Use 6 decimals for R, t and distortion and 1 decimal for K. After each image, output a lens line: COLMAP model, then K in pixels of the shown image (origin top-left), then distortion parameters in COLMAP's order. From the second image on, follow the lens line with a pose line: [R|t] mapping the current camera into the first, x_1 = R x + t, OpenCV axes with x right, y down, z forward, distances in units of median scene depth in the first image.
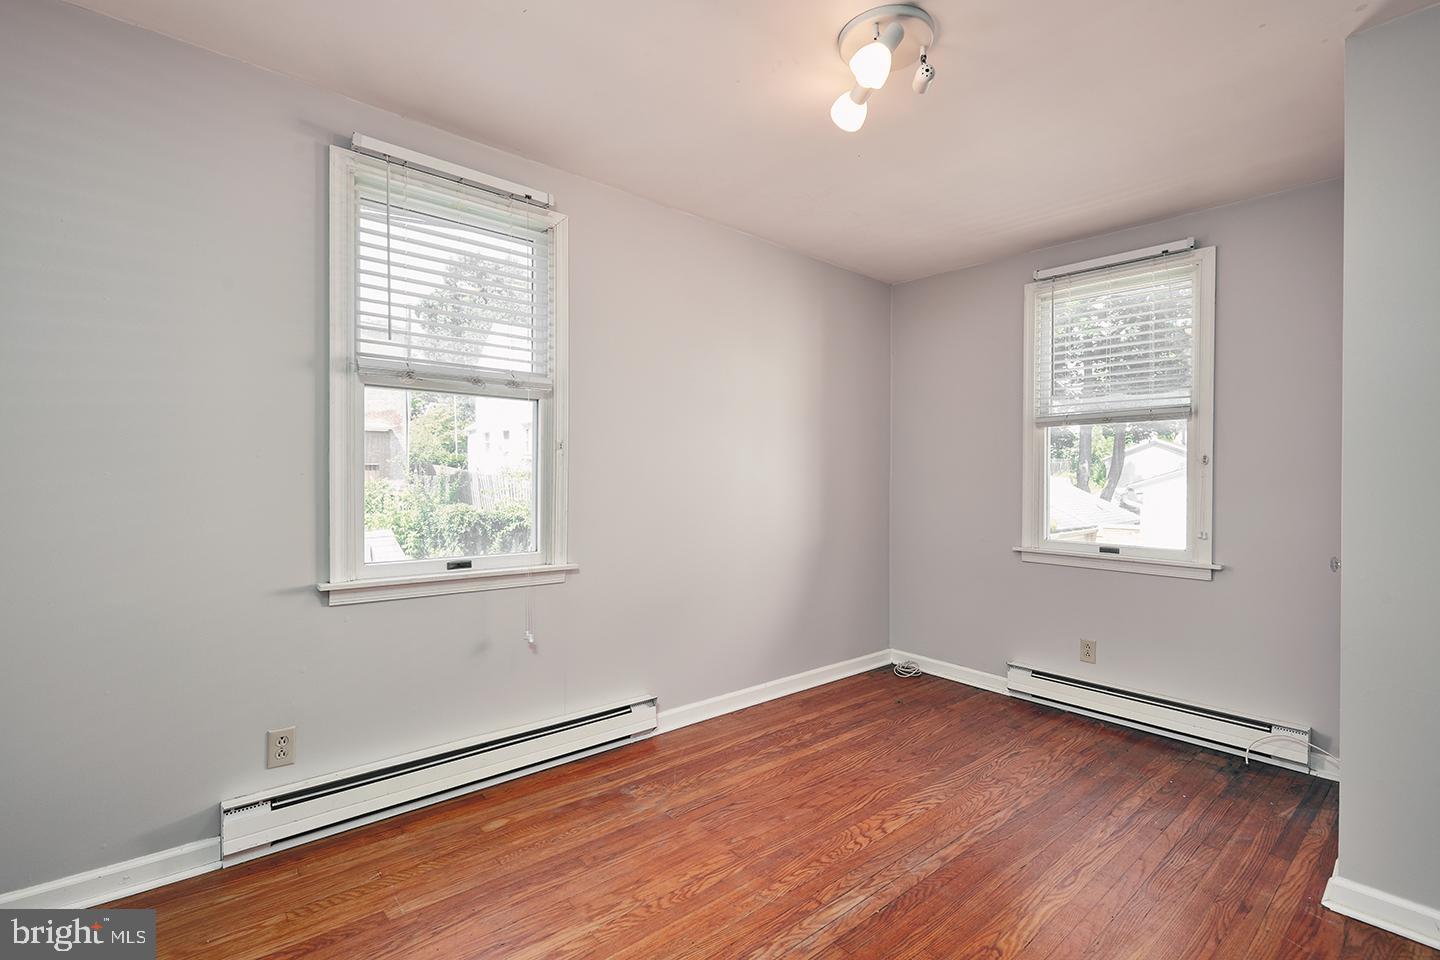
lens RADIAL K [[667.4, 0, 721.5], [0, 667.4, 480.3], [0, 0, 1]] dist [-0.002964, 0.000045]
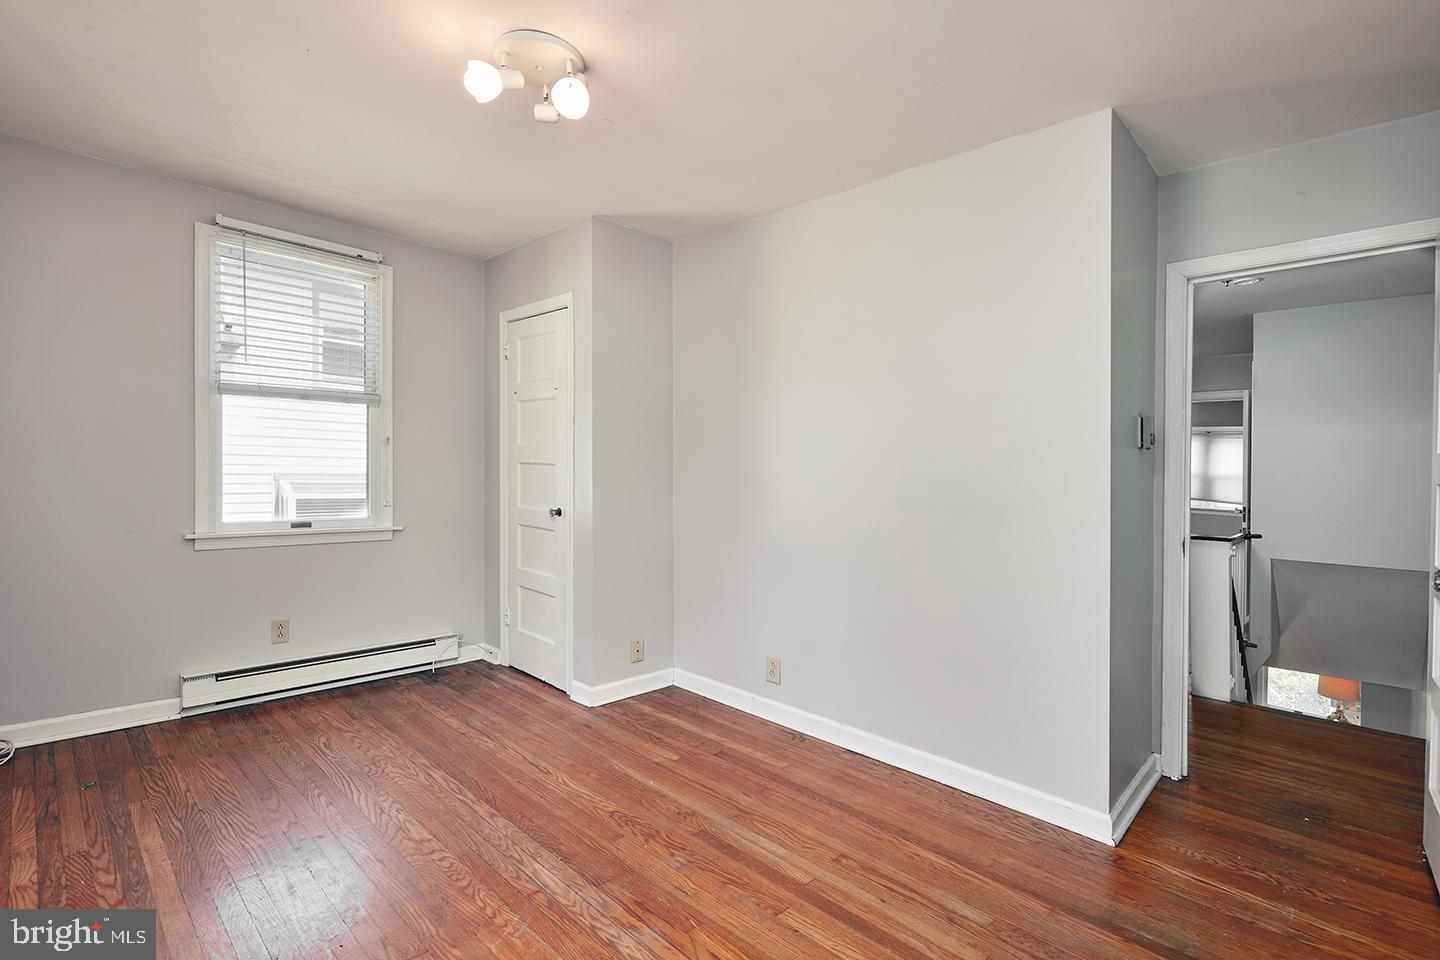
lens RADIAL K [[667.4, 0, 719.0], [0, 667.4, 437.3], [0, 0, 1]] dist [-0.002964, 0.000045]
pose [[-0.087465, 0.031723, 0.995662, -0.538588], [-0.023928, 0.999138, -0.033936, -0.010487], [-0.995880, -0.026793, -0.086630, 0.505151]]
